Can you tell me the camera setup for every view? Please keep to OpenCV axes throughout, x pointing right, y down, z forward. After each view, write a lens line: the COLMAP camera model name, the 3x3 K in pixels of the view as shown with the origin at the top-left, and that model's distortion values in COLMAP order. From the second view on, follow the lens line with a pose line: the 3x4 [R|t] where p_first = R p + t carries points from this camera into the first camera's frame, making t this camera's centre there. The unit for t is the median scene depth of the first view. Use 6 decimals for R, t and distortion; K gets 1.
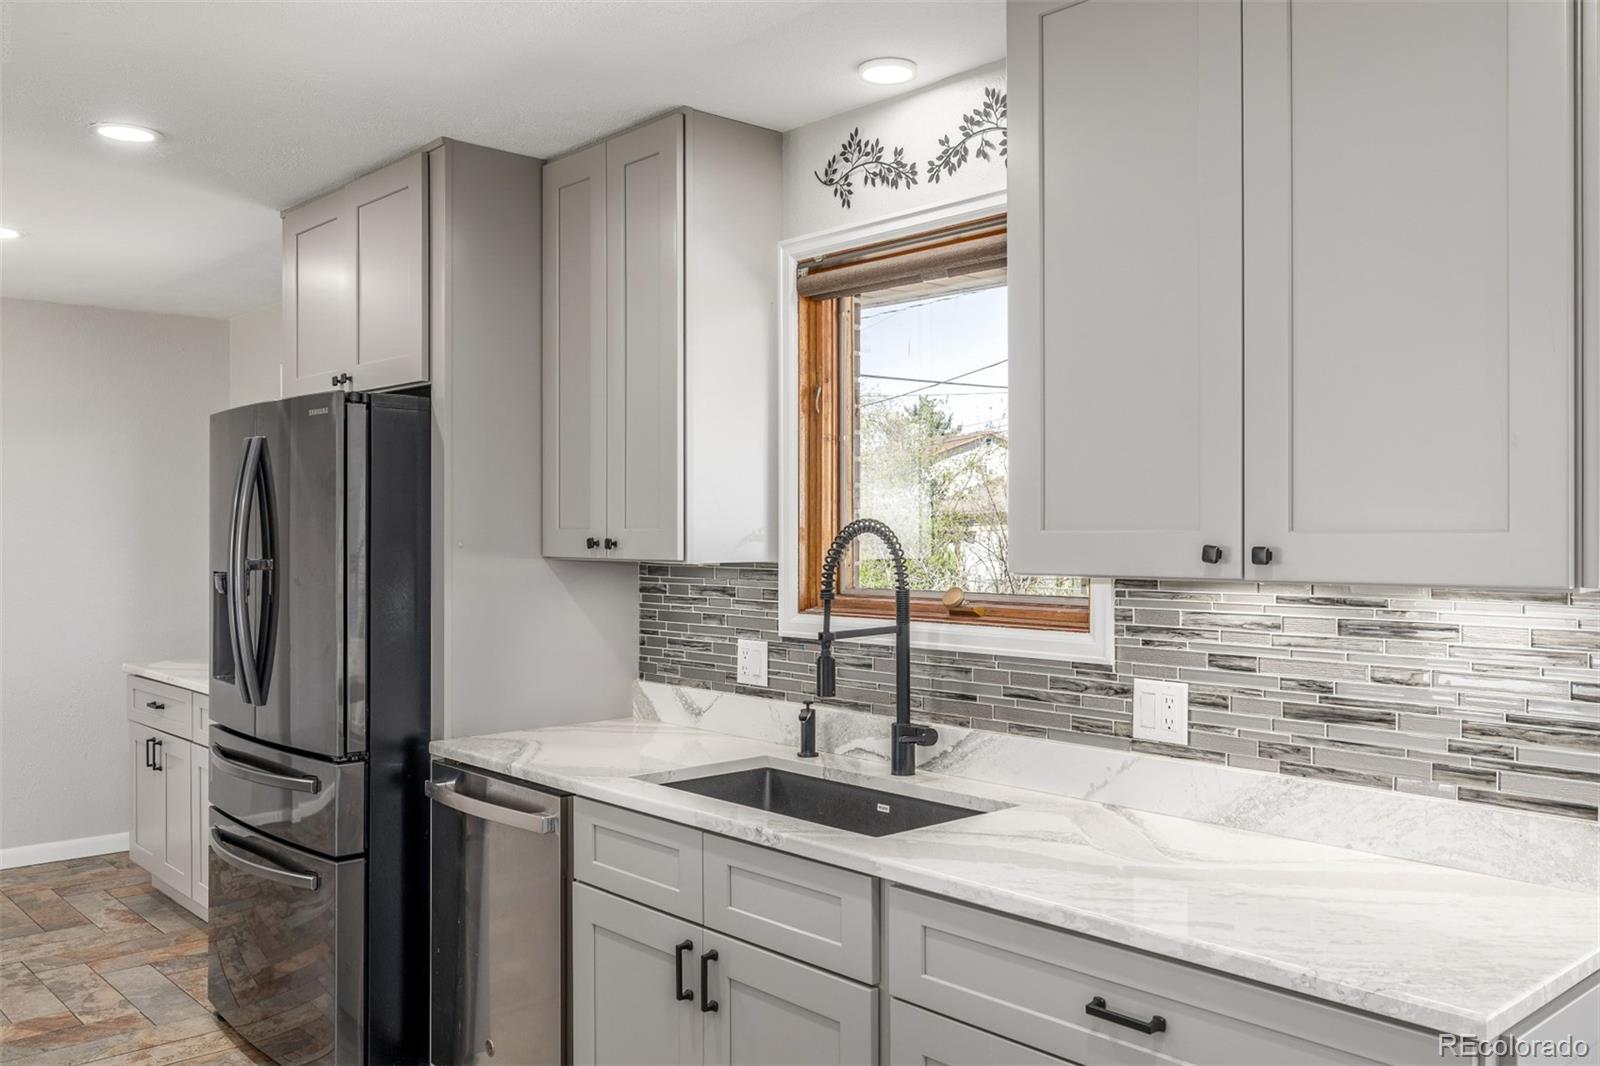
lens RADIAL K [[1332.8, 0, 801.0], [0, 1332.8, 531.9], [0, 0, 1]] dist [0.006943, -0.000416]
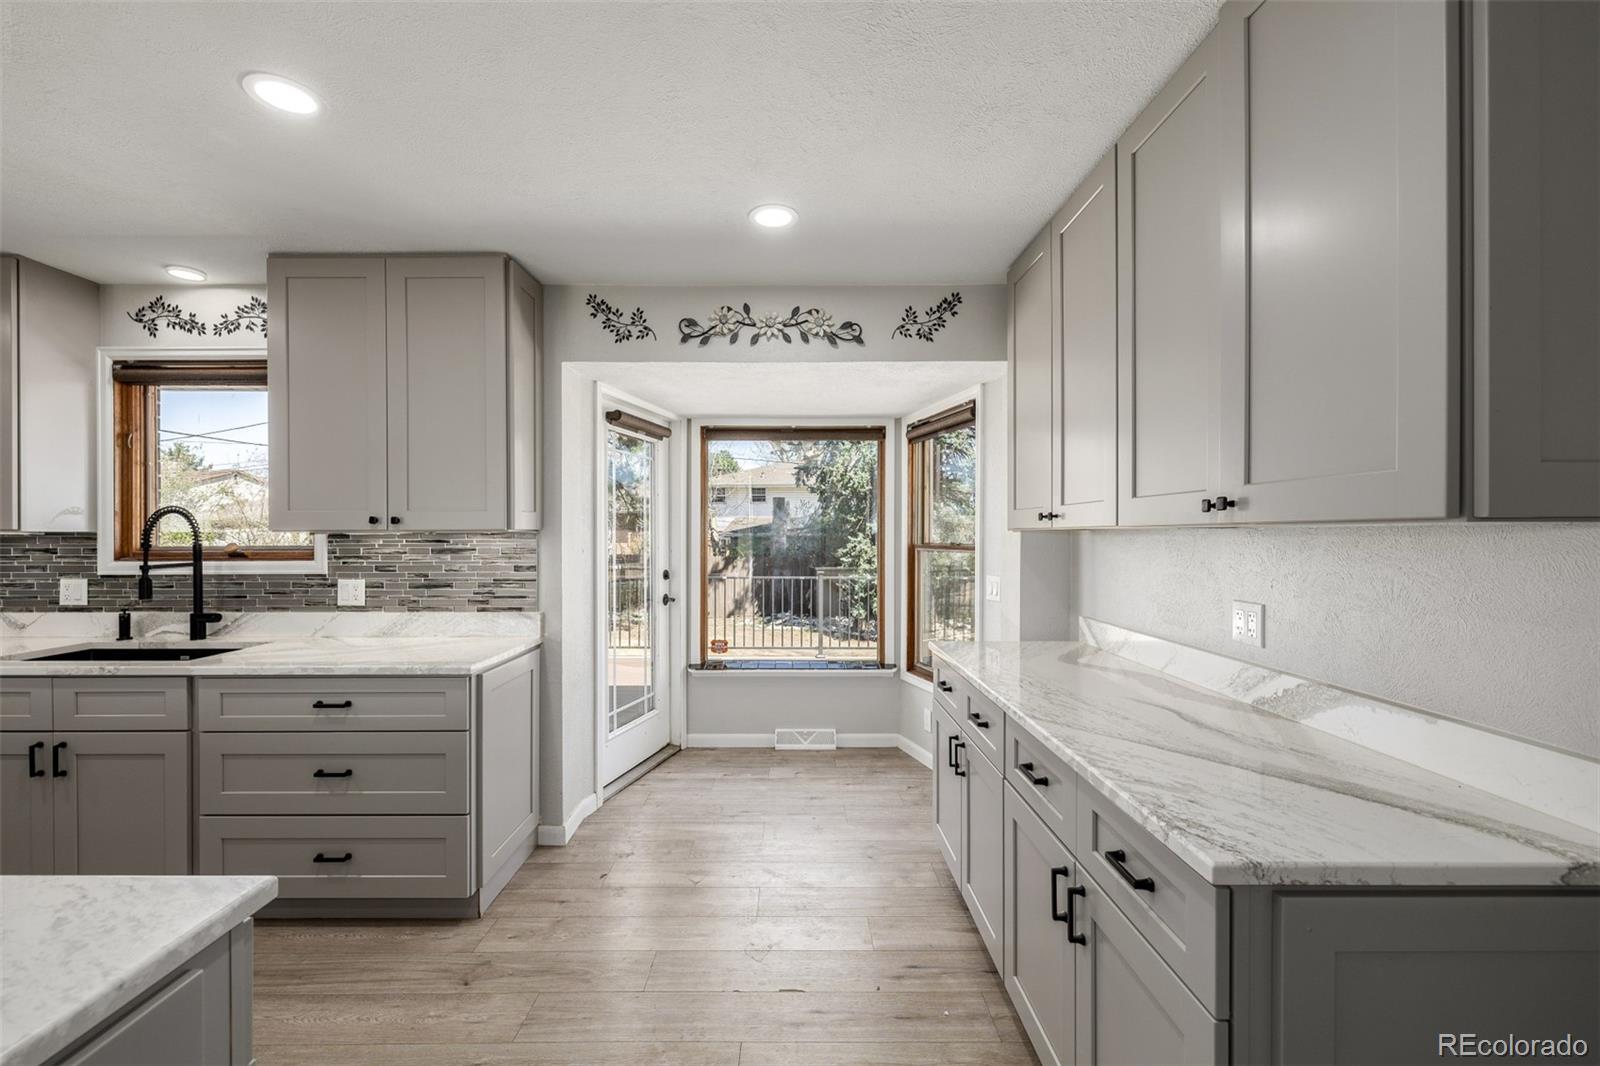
lens RADIAL K [[669.8, 0, 802.3], [0, 669.8, 536.0], [0, 0, 1]] dist [-0.002378, -0.000639]
pose [[0.664380, -0.002407, 0.747392, -0.065421], [0.001785, 0.999997, 0.001634, 0.032067], [-0.747393, 0.000249, 0.664382, -0.298845]]
